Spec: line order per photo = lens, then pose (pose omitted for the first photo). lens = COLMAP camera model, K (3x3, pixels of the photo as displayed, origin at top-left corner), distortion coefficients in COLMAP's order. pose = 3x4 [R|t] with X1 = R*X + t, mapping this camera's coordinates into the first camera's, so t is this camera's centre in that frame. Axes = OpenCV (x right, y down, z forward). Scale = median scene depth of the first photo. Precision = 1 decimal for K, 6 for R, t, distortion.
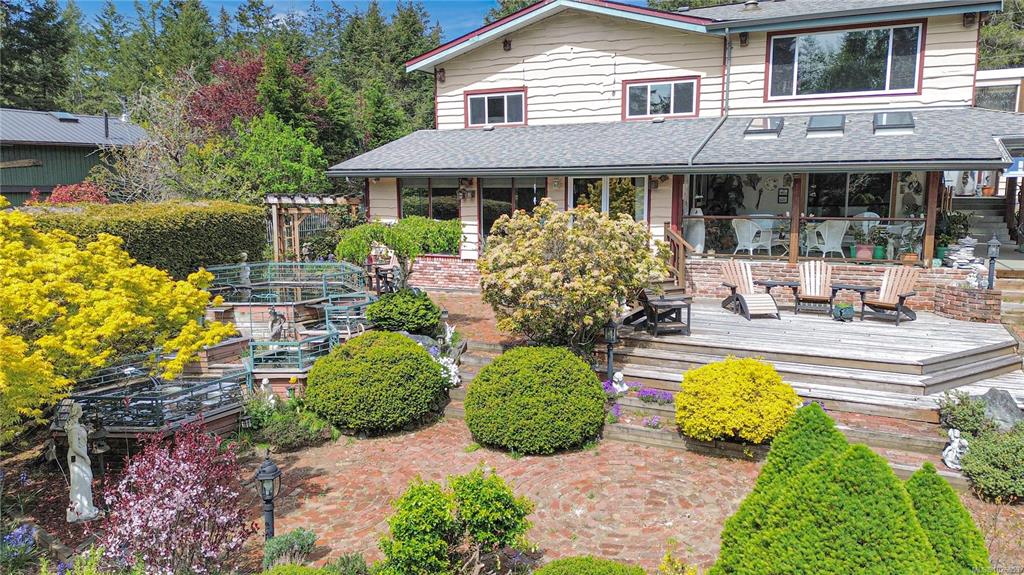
lens RADIAL K [[714.9, 0, 512.0], [0, 714.9, 287.5], [0, 0, 1]] dist [0.077390, -0.081048]
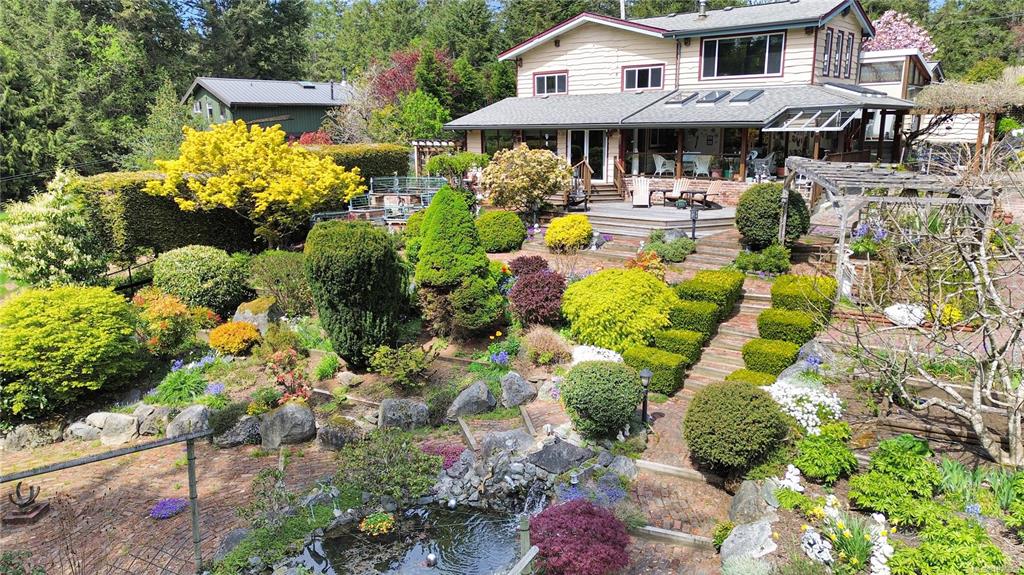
lens RADIAL K [[714.9, 0, 512.0], [0, 714.9, 287.5], [0, 0, 1]] dist [0.077390, -0.081048]
pose [[0.964222, 0.054135, -0.259512, 0.397441], [-0.032996, 0.995823, 0.085134, 0.077773], [0.263036, -0.073525, 0.961980, -0.692515]]
